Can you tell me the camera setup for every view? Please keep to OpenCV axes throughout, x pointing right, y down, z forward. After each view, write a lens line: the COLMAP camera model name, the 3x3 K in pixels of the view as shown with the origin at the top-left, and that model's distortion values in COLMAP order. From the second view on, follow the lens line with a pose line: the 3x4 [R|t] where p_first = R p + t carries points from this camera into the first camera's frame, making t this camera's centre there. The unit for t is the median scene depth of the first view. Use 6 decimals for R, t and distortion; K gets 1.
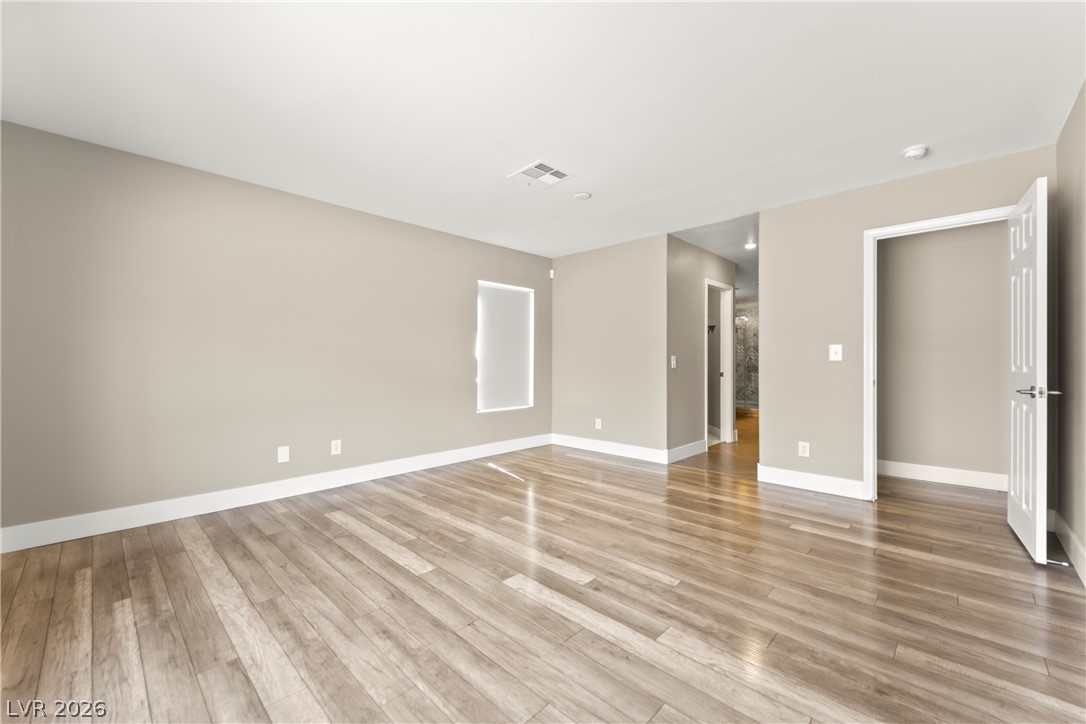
lens RADIAL K [[433.4, 0, 540.6], [0, 433.4, 361.2], [0, 0, 1]] dist [0.001366, -0.002989]
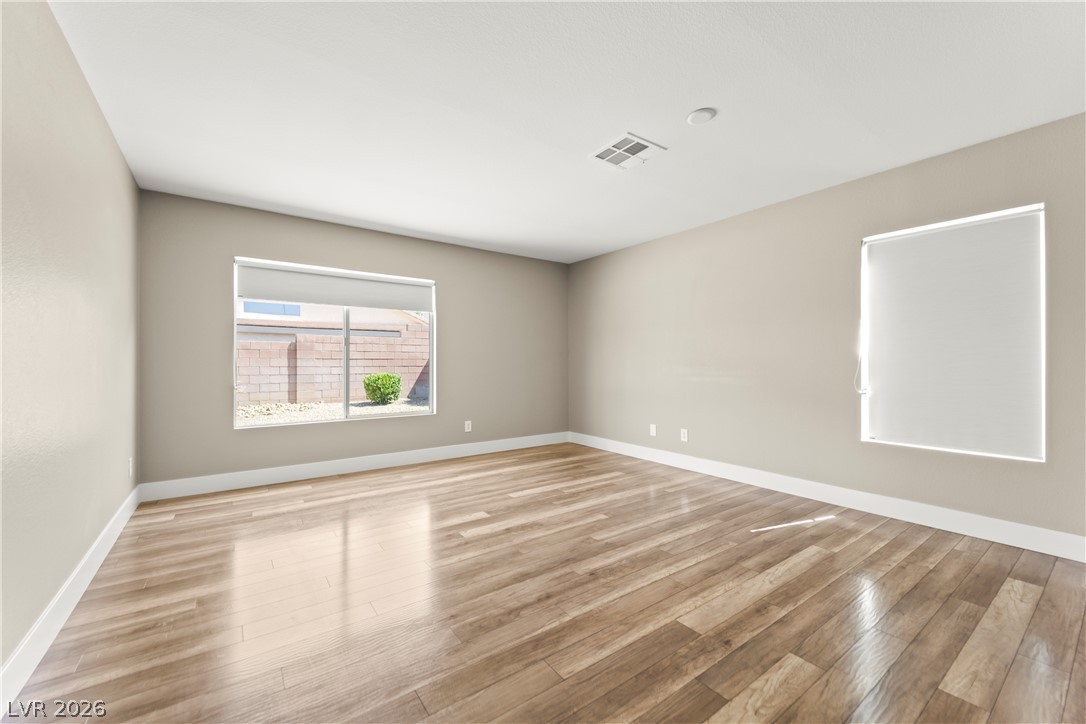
lens RADIAL K [[433.4, 0, 542.9], [0, 433.4, 361.5], [0, 0, 1]] dist [0.001366, -0.002989]
pose [[-0.168909, 0.003658, -0.985625, 0.944402], [-0.000782, 0.999992, 0.003846, -0.006410], [0.985631, 0.001420, -0.168905, 1.028325]]
